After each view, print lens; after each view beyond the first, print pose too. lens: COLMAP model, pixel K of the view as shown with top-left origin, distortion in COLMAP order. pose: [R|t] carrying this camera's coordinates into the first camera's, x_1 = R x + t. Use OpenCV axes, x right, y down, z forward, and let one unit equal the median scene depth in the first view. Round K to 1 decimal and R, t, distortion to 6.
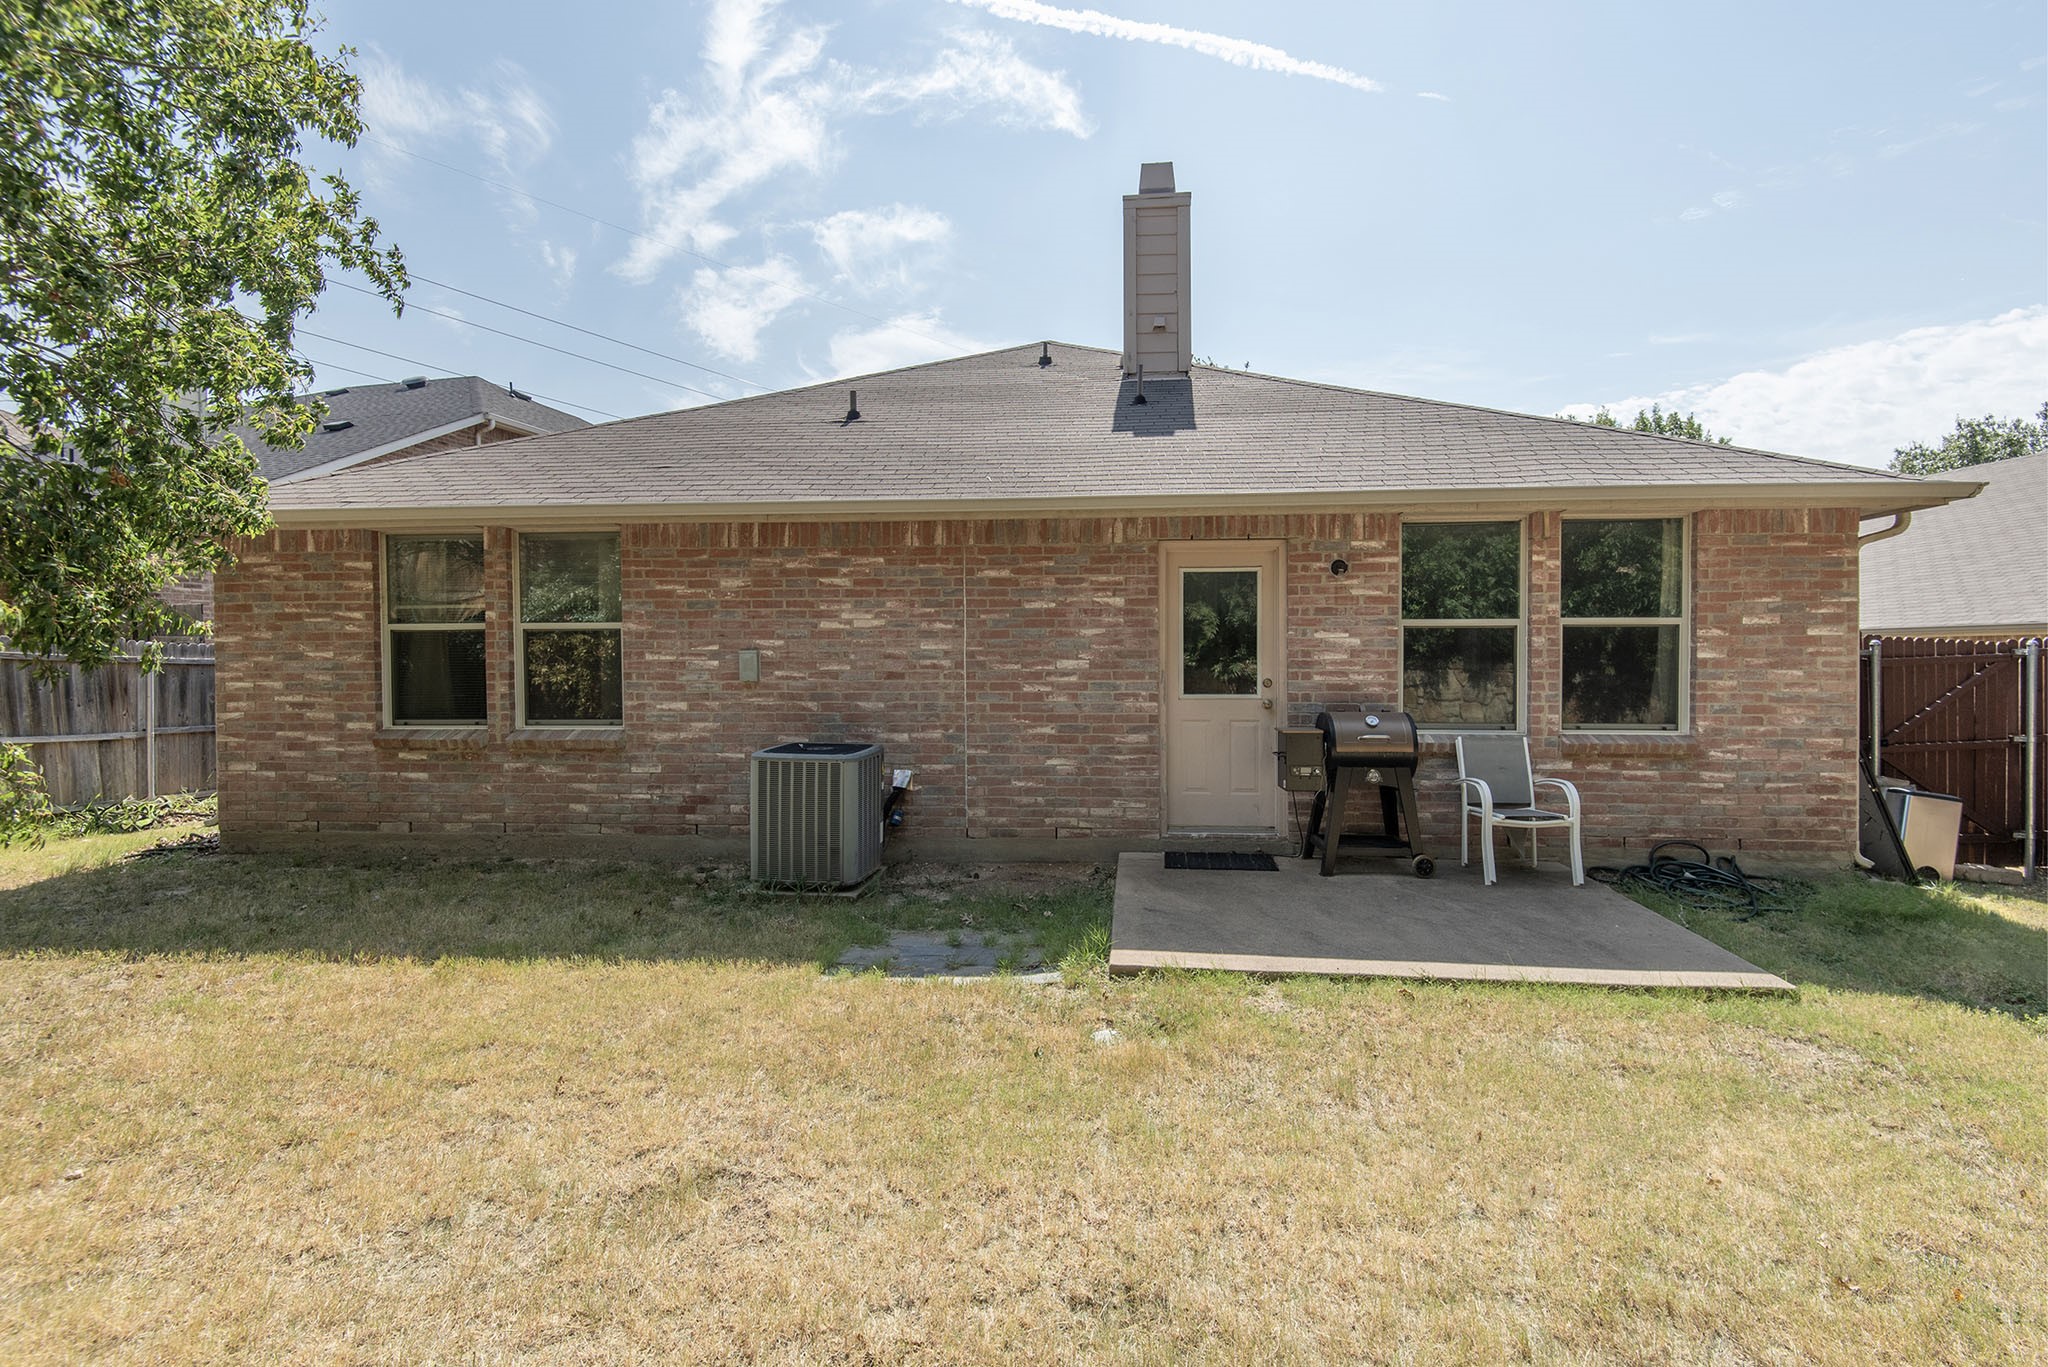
lens RADIAL K [[1002.1, 0, 961.1], [0, 1002.1, 679.0], [0, 0, 1]] dist [0.030676, -0.020881]
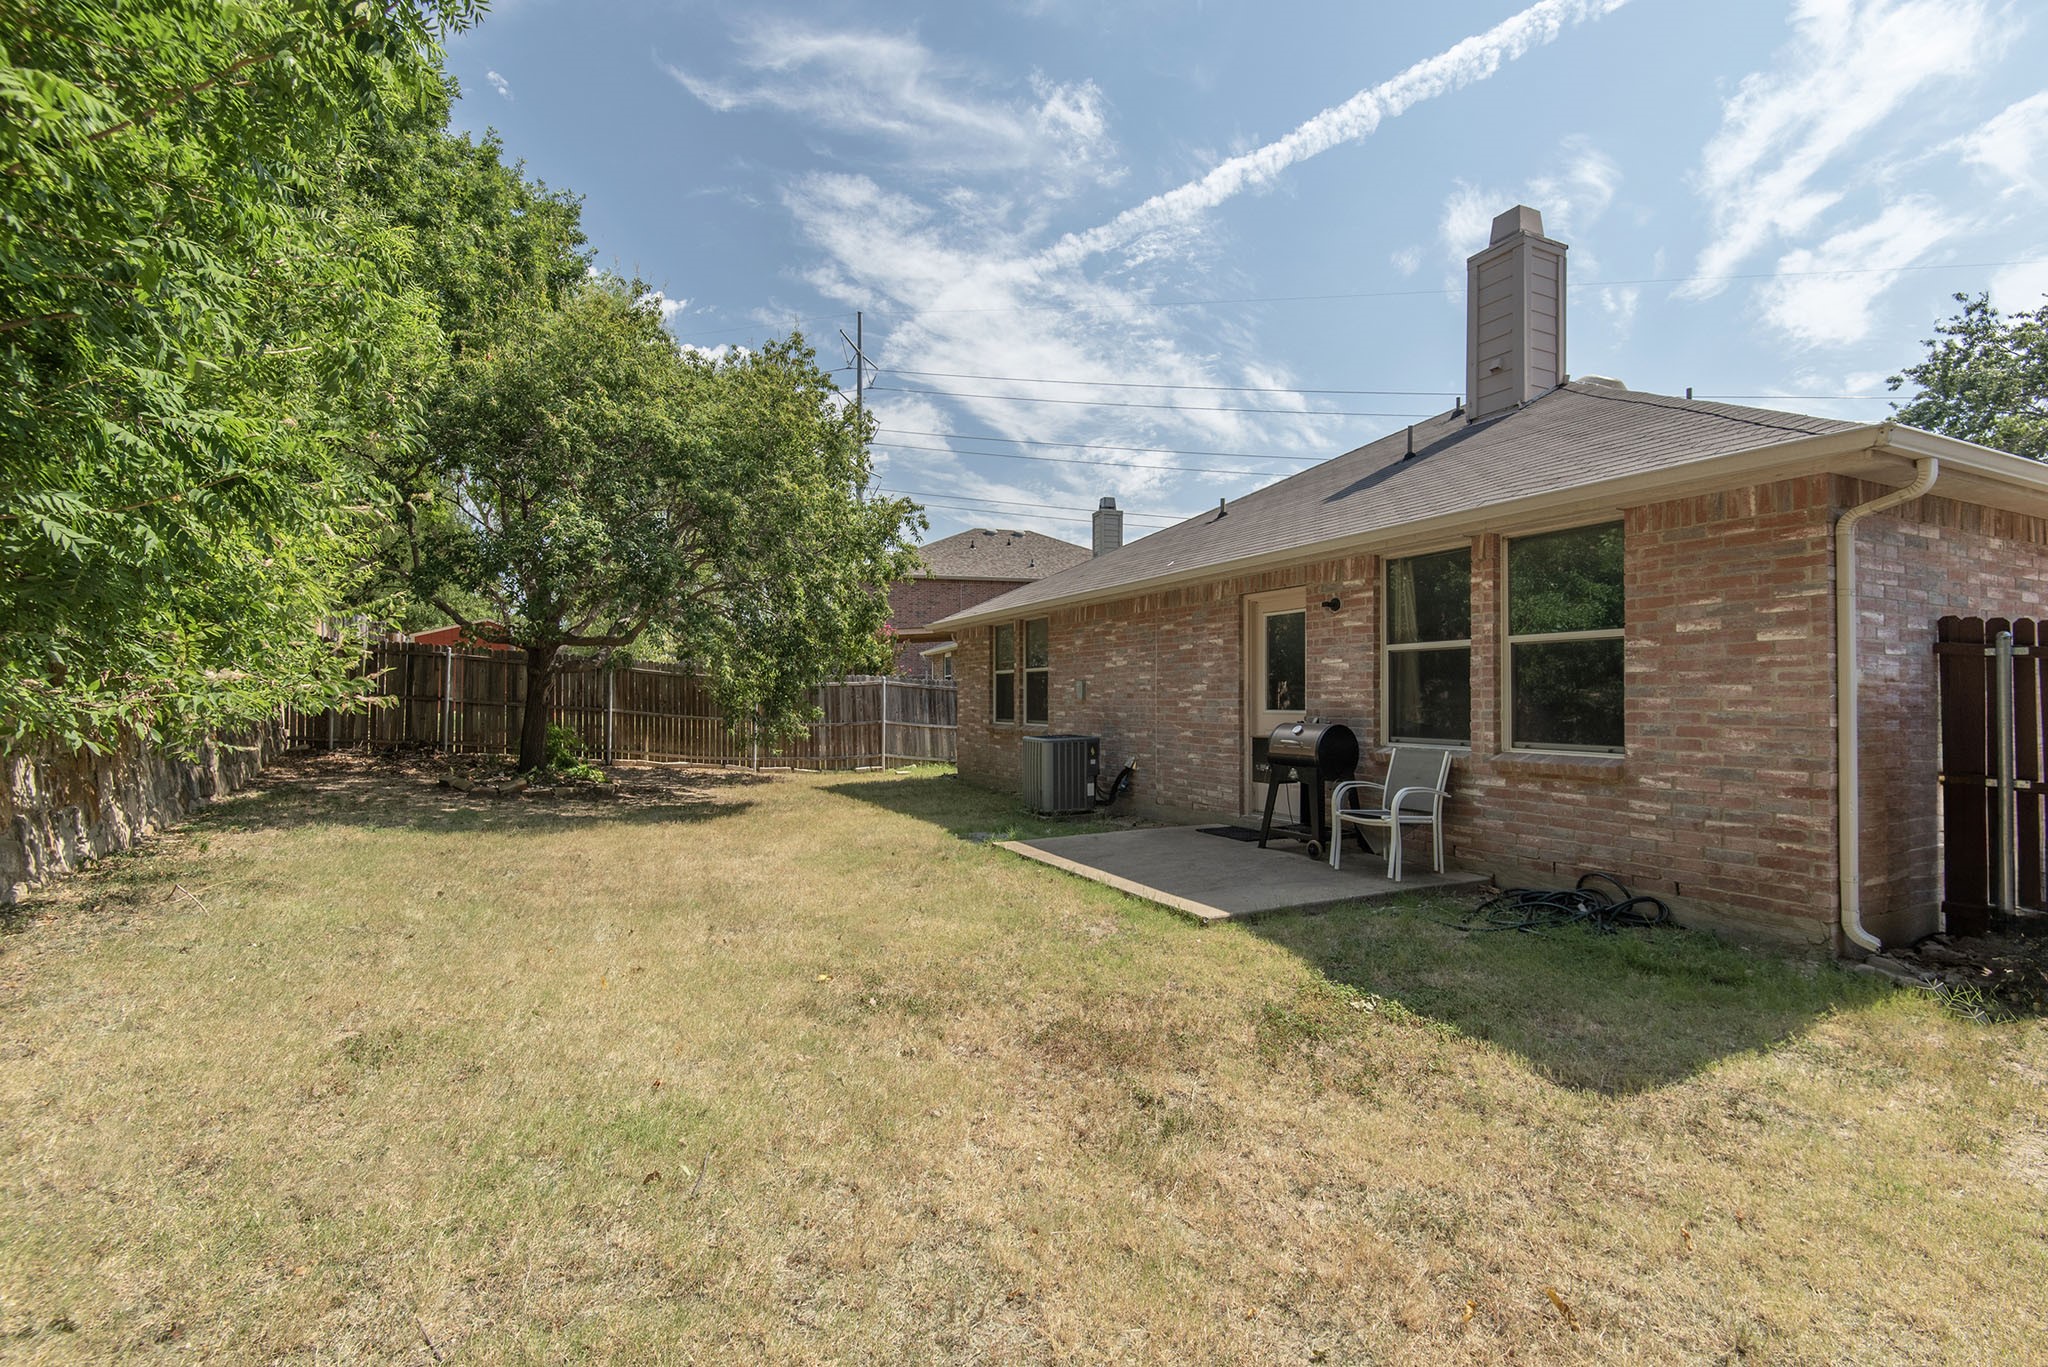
lens RADIAL K [[928.1, 0, 1024.0], [0, 928.1, 683.5], [0, 0, 1]] dist [0.030851, -0.014890]
pose [[0.520012, -0.014365, -0.854038, 1.146470], [-0.015848, 0.999524, -0.026462, 0.019168], [0.854012, 0.027296, 0.519537, 0.108867]]
